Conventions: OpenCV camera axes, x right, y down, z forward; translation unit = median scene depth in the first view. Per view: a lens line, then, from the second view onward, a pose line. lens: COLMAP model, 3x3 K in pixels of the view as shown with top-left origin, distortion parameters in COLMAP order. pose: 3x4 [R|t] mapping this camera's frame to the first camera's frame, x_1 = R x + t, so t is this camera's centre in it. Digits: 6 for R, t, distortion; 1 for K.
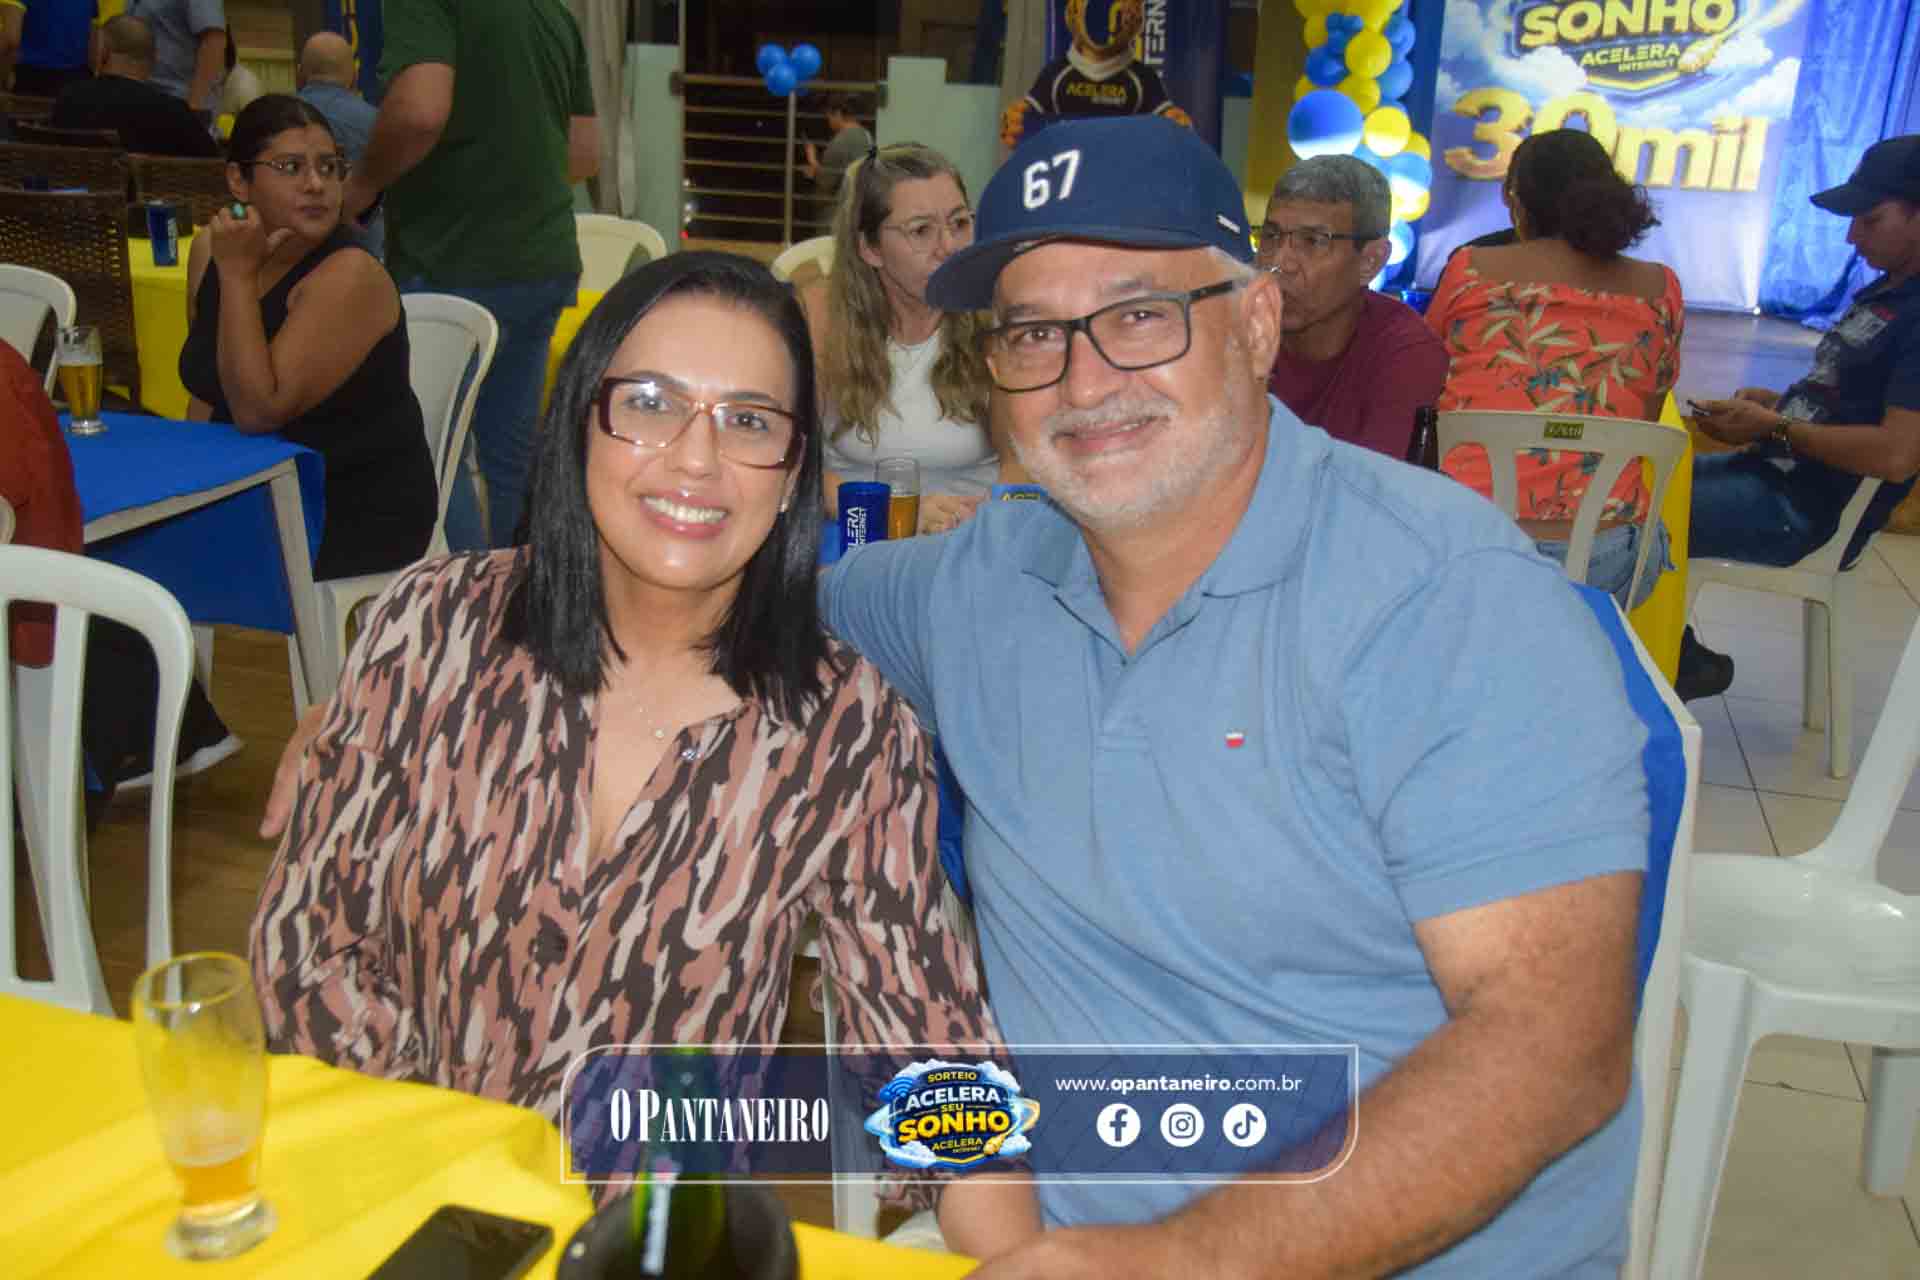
lens RADIAL K [[1994.7, 0, 960.0], [0, 1994.7, 640.0], [0, 0, 1]] dist [-0.095580, 0.260240]
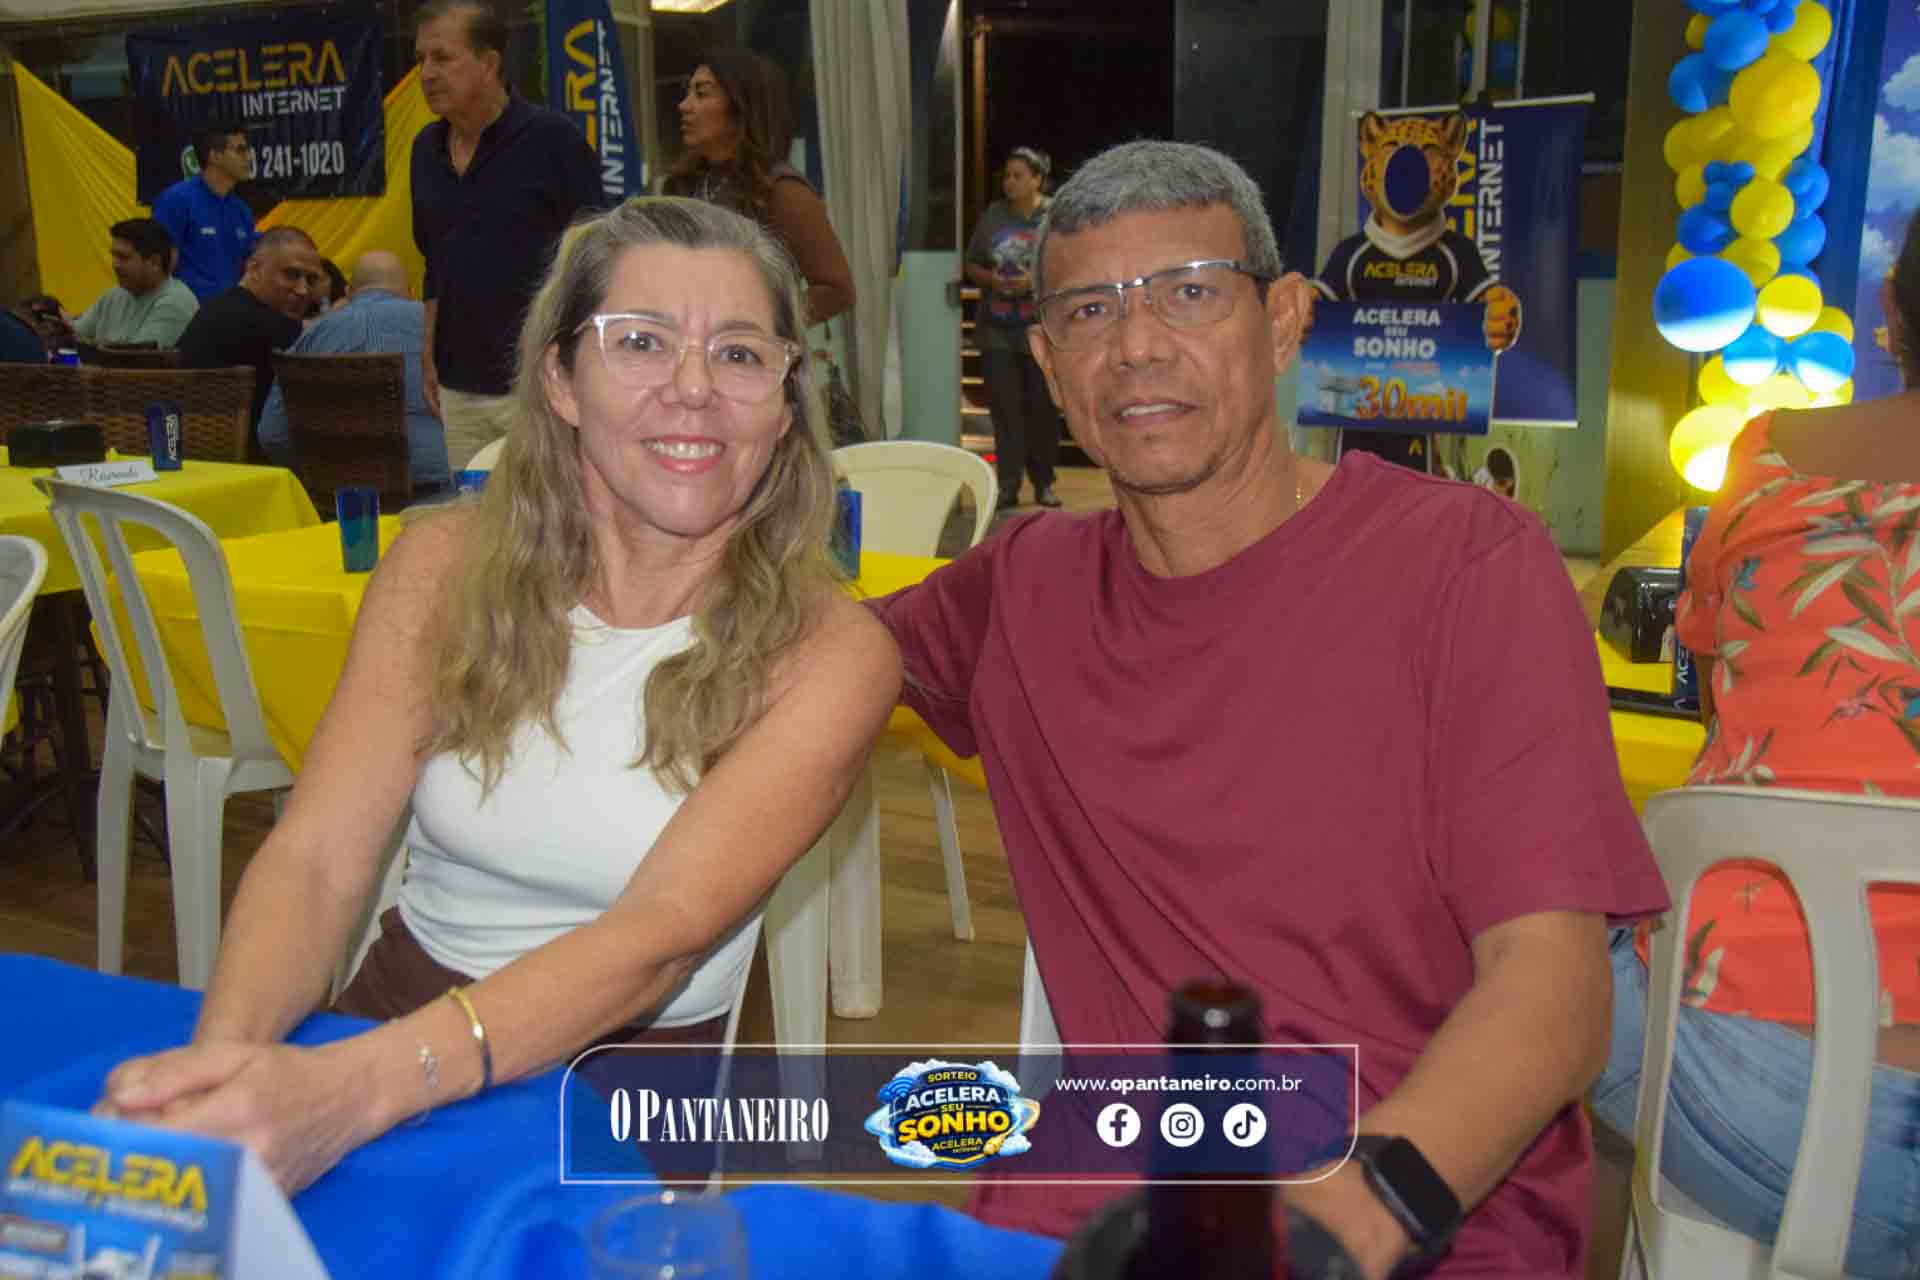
lens RADIAL K [[1807.9, 0, 960.0], [0, 1807.9, 640.0], [0, 0, 1]] dist [-0.106792, 0.164457]
pose [[0.963861, 0.004479, -0.266367, 0.089730], [-0.033305, 0.994040, -0.103801, -0.045259], [0.264315, 0.108921, 0.958266, 0.266918]]
